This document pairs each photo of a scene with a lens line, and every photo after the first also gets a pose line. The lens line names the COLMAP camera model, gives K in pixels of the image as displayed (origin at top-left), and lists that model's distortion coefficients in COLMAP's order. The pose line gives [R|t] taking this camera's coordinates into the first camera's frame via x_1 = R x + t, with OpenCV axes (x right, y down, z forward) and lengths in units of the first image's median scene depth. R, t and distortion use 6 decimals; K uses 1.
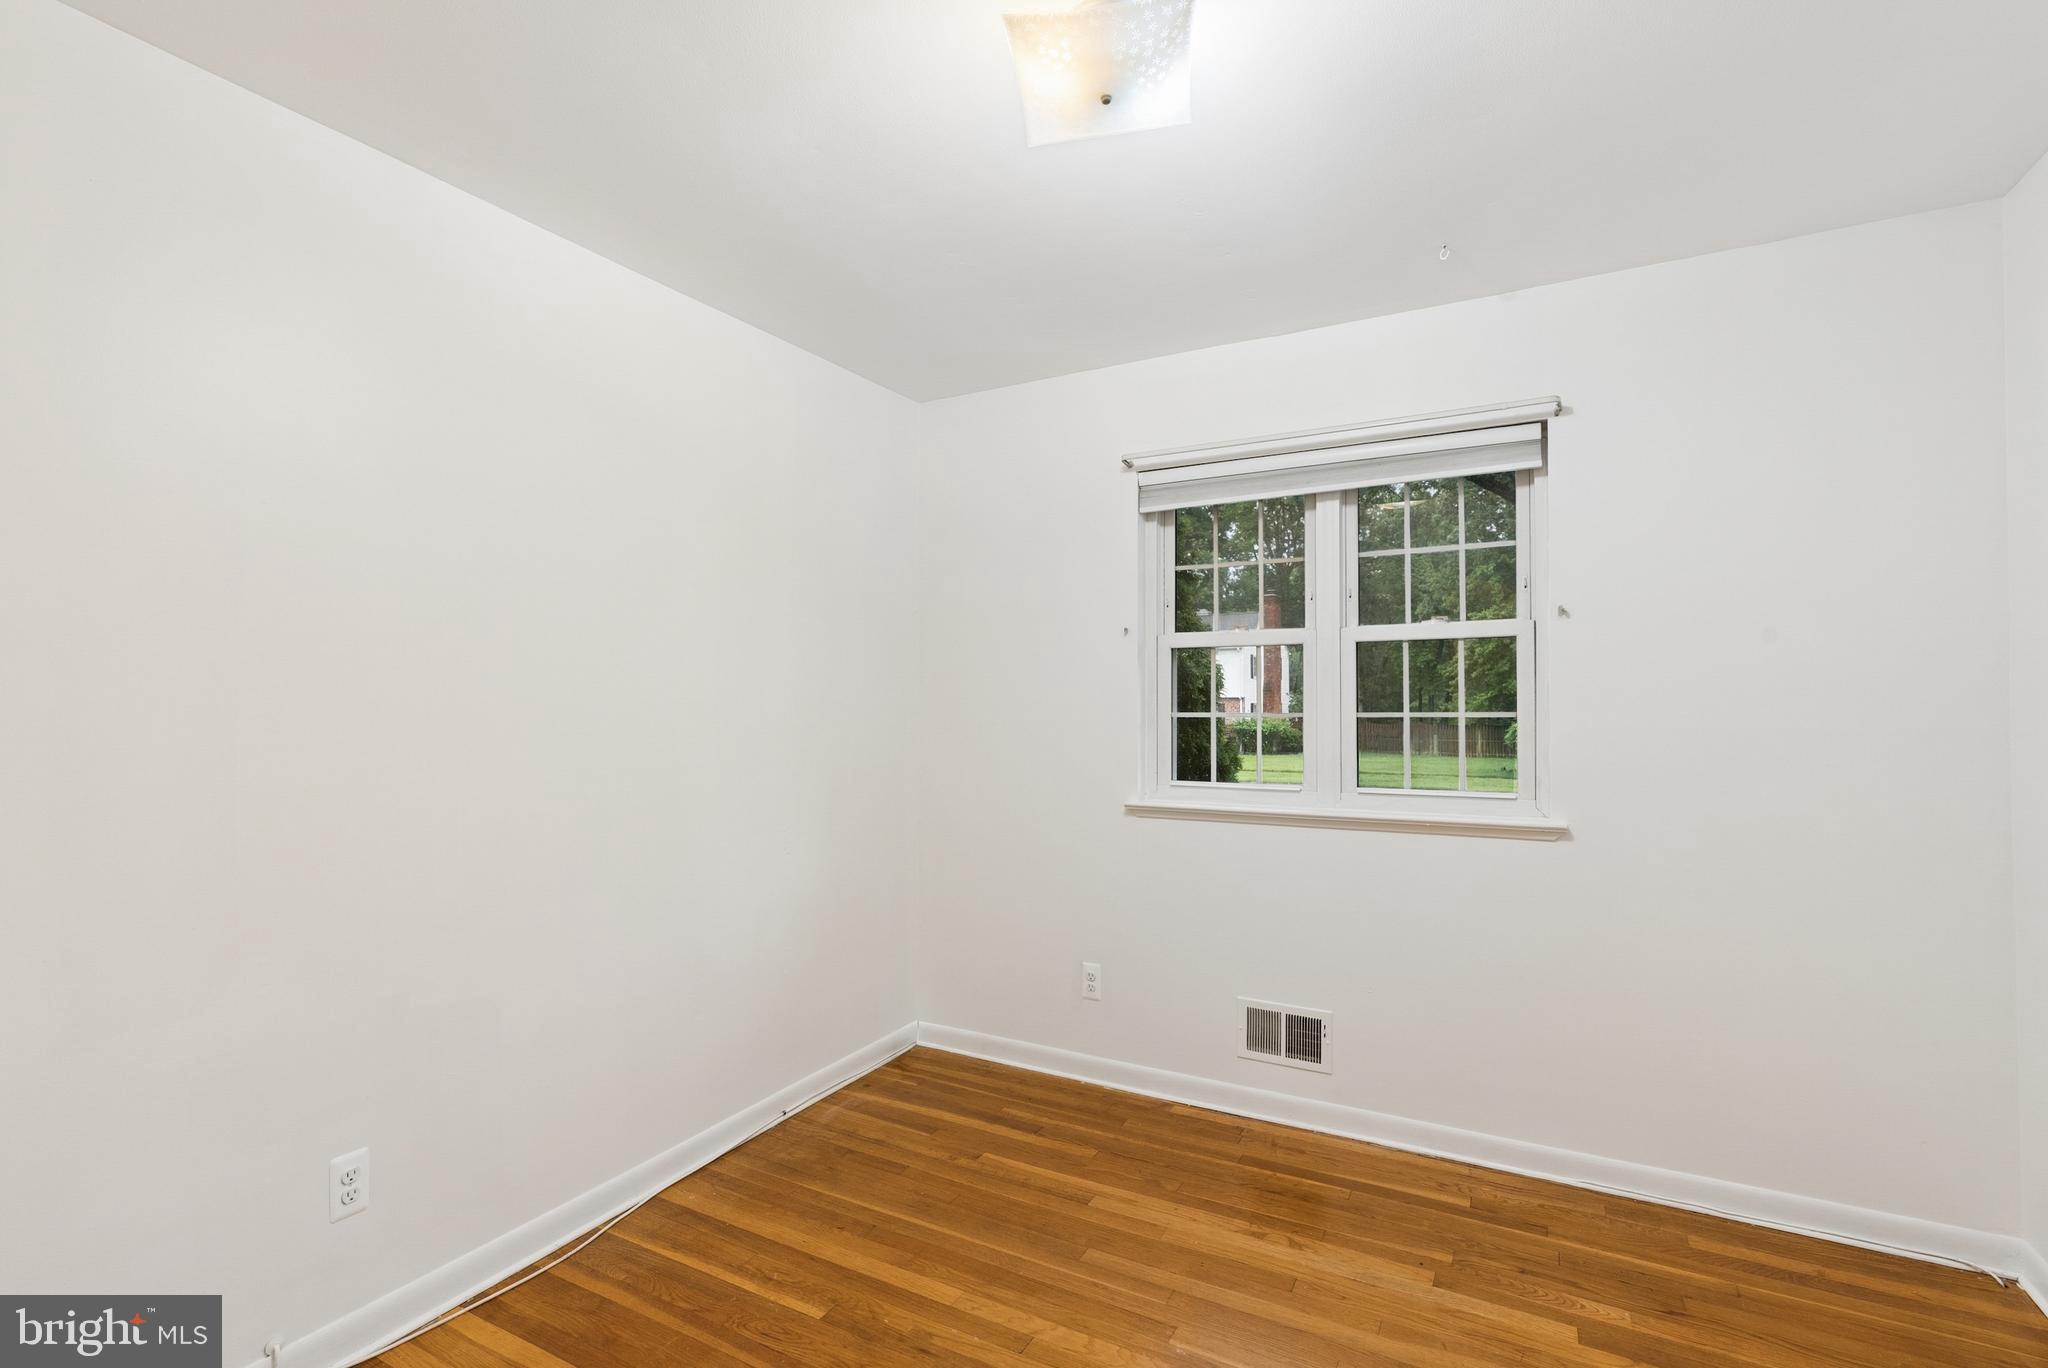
lens RADIAL K [[927.8, 0, 1011.2], [0, 927.8, 697.9], [0, 0, 1]] dist [-0.002545, -0.000535]
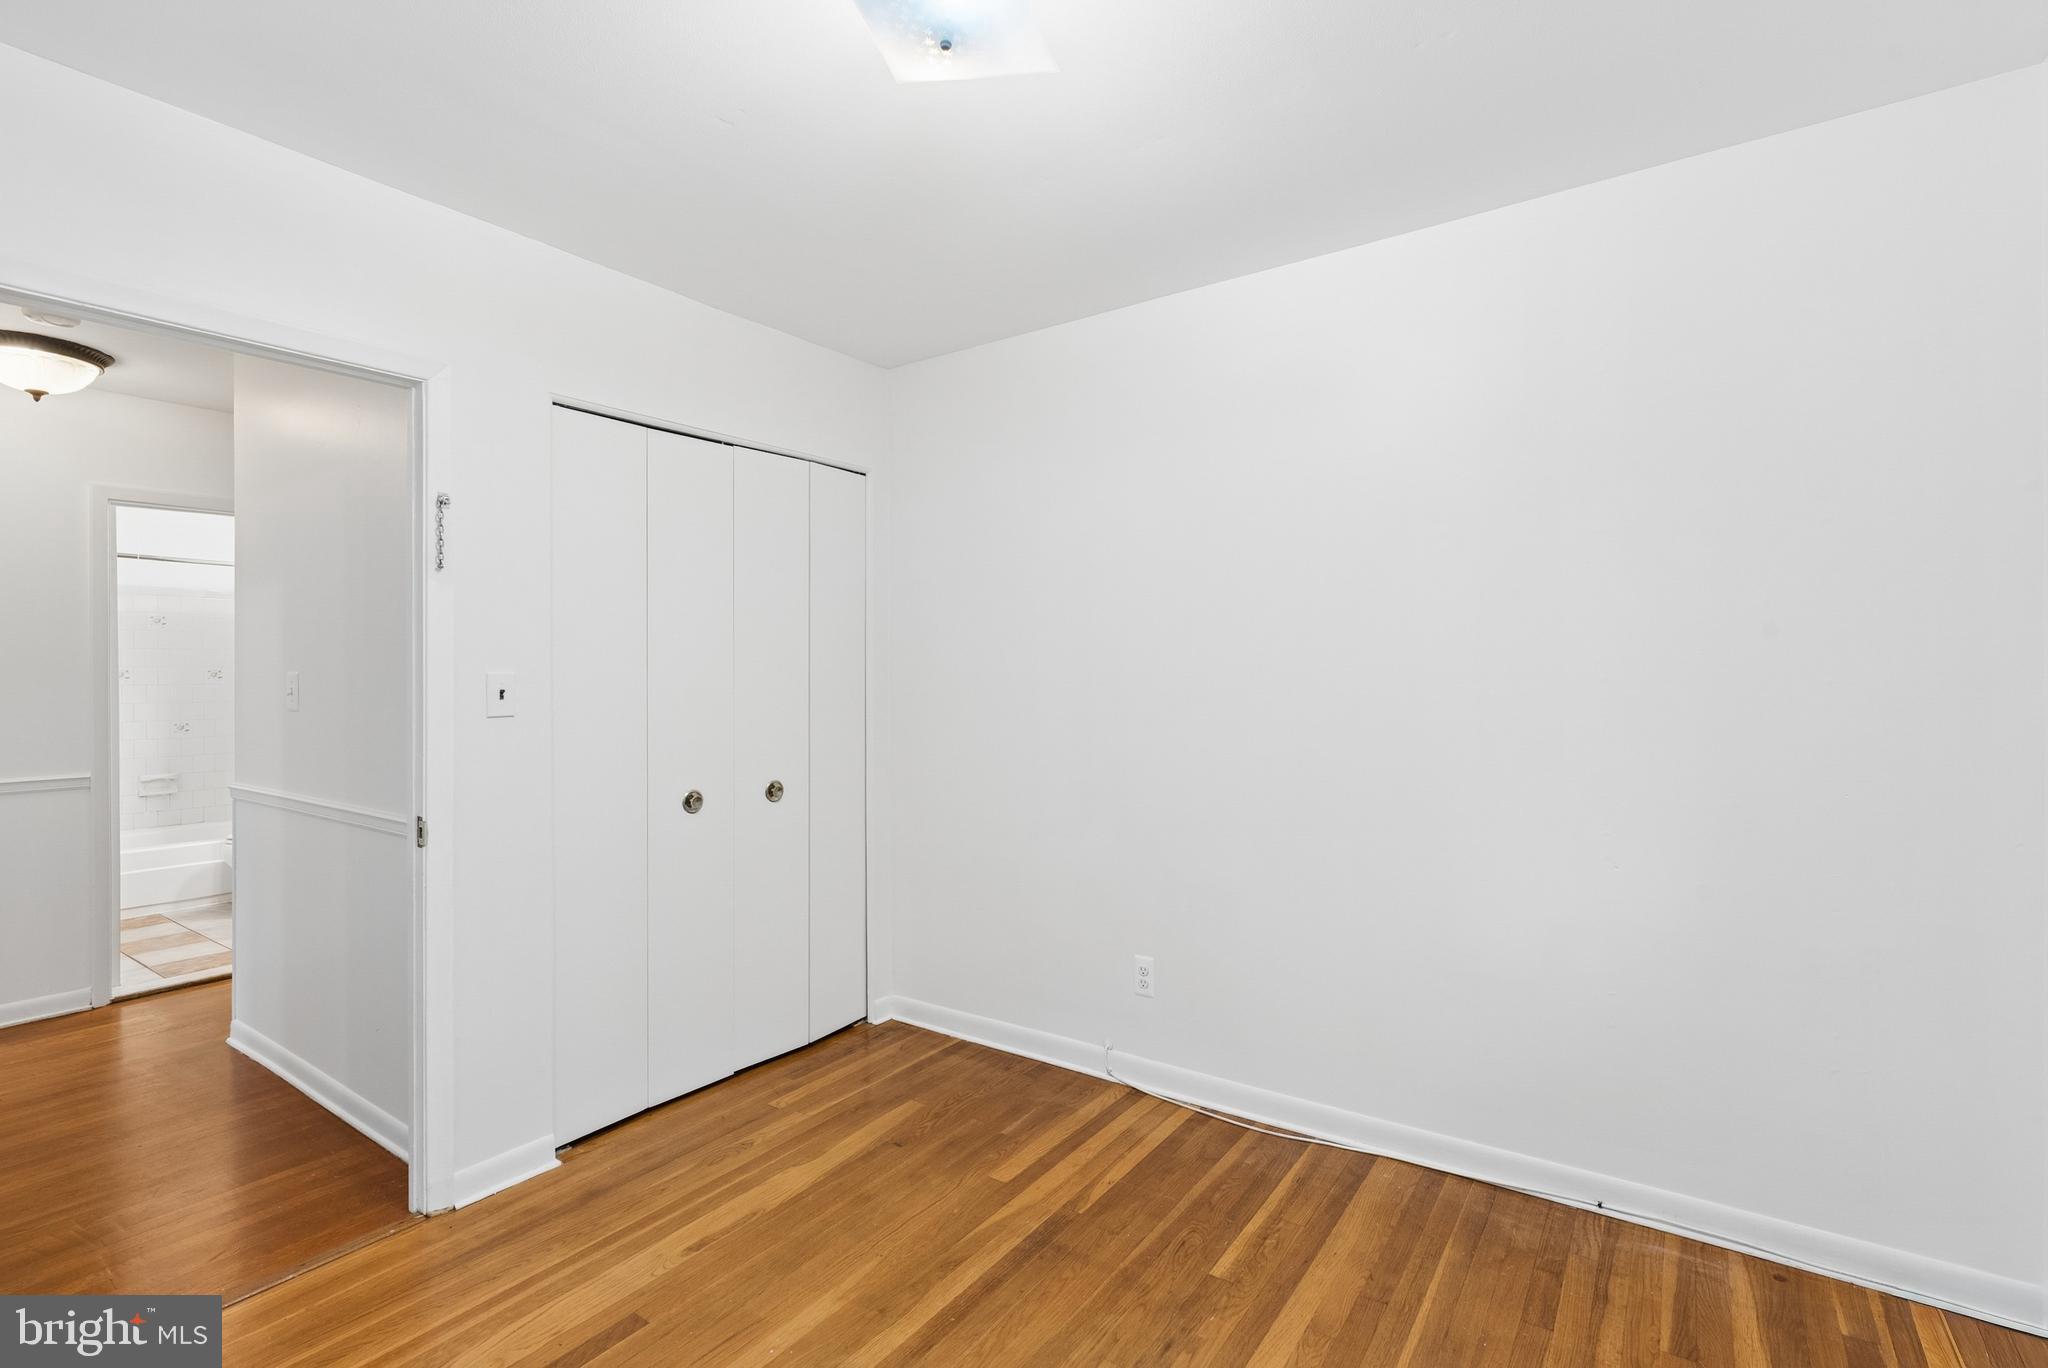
lens RADIAL K [[938.9, 0, 1014.2], [0, 938.9, 707.9], [0, 0, 1]] dist [-0.003270, 0.000545]
pose [[-0.113140, 0.030058, -0.993124, 0.698600], [0.013003, 0.999501, 0.028770, 0.025537], [0.993494, -0.009658, -0.113474, 0.794574]]
